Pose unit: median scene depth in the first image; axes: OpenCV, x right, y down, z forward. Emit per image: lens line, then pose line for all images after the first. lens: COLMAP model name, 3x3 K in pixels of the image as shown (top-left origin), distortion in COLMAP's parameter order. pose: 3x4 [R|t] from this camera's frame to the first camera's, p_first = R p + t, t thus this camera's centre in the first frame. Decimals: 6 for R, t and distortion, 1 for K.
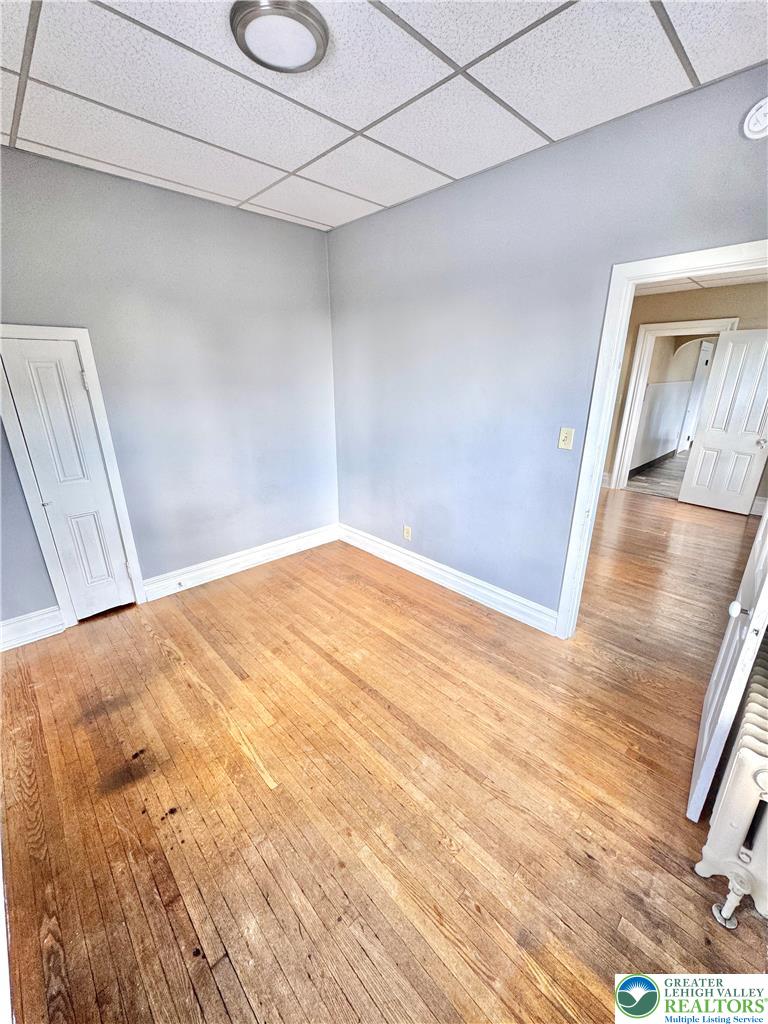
lens RADIAL K [[407.4, 0, 385.3], [0, 407.4, 510.1], [0, 0, 1]] dist [-0.004954, 0.000809]
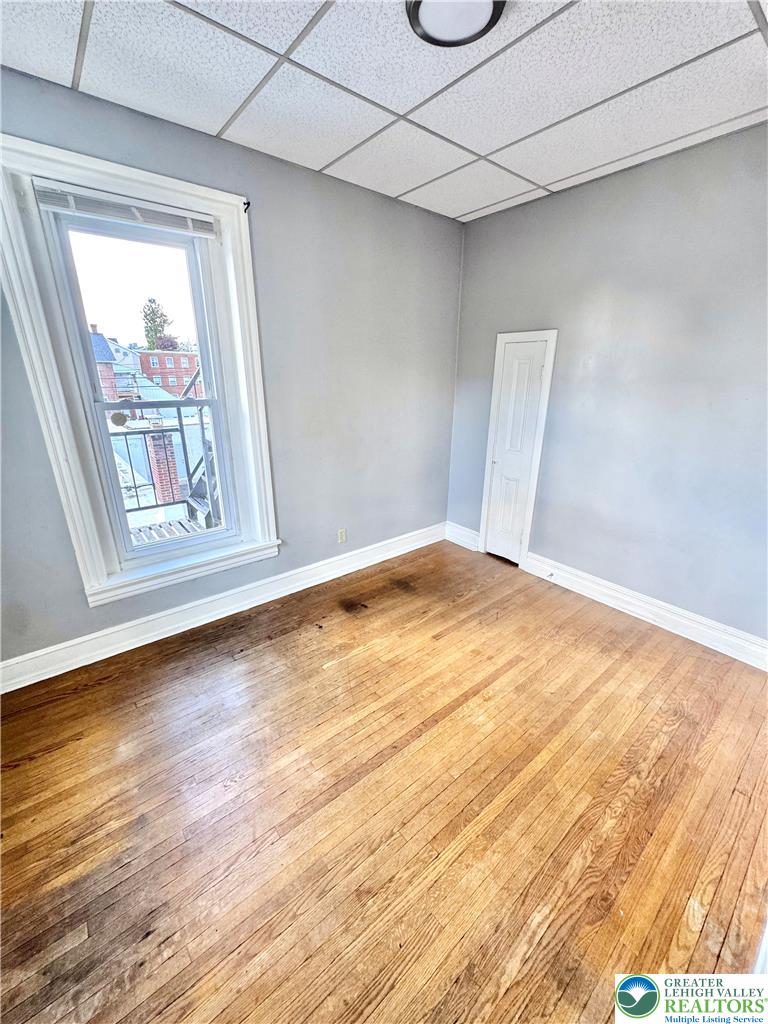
lens RADIAL K [[407.4, 0, 386.2], [0, 407.4, 515.0], [0, 0, 1]] dist [-0.004954, 0.000809]
pose [[-0.078076, 0.329005, -0.941095, 0.609884], [-0.328135, 0.882899, 0.335882, -0.218910], [0.941399, 0.335030, 0.039025, 0.720305]]
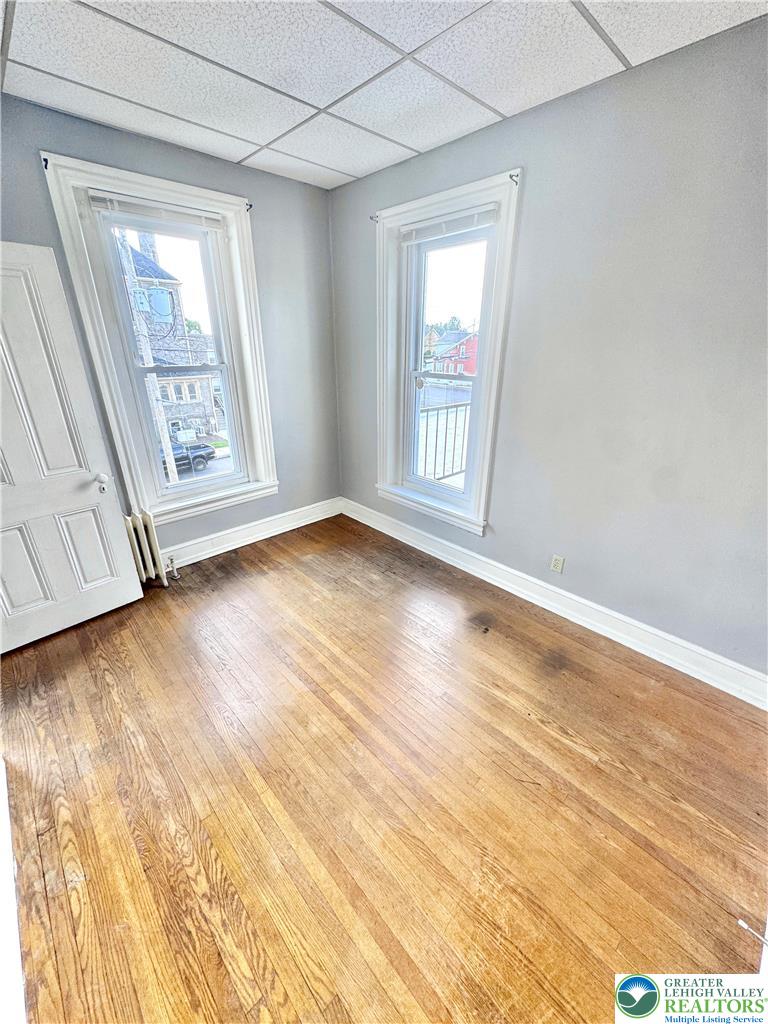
lens RADIAL K [[407.4, 0, 385.1], [0, 407.4, 515.0], [0, 0, 1]] dist [-0.004954, 0.000809]
pose [[-0.999948, -0.009235, 0.004422, -0.217744], [-0.003884, 0.741724, 0.670694, -0.481406], [-0.009474, 0.670642, -0.741721, 1.404530]]
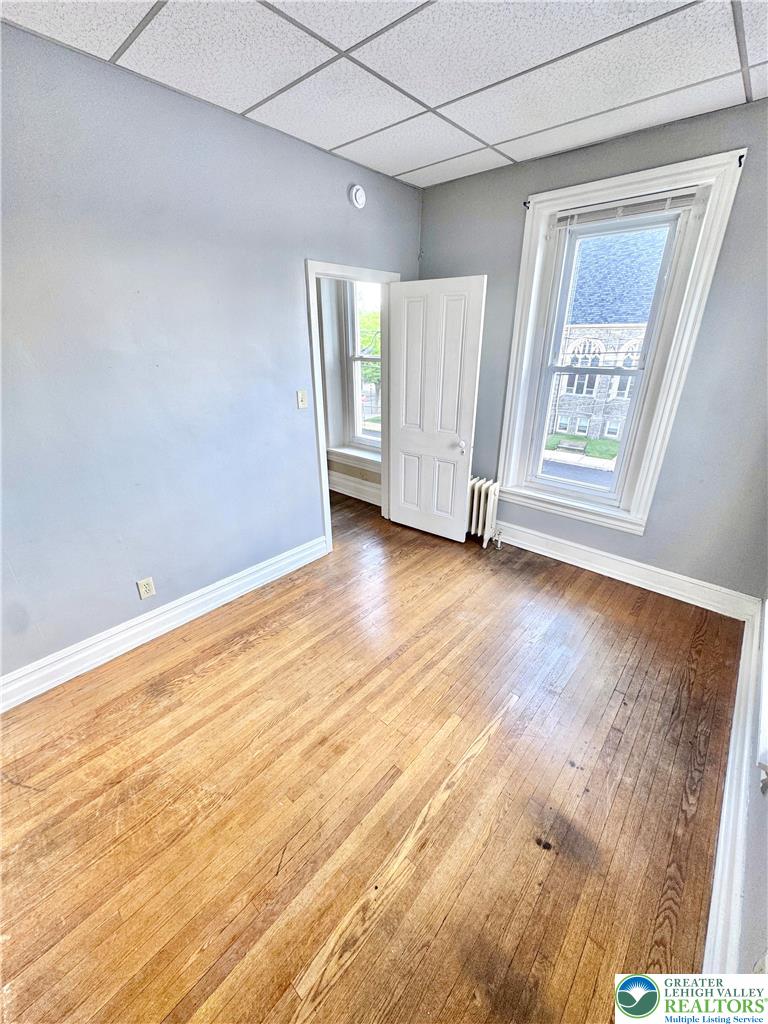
lens RADIAL K [[407.4, 0, 385.1], [0, 407.4, 514.5], [0, 0, 1]] dist [-0.004954, 0.000809]
pose [[-0.078196, -0.401439, 0.912542, -0.839710], [0.323912, 0.855453, 0.404081, -0.298295], [-0.942850, 0.327181, 0.063138, 0.824506]]
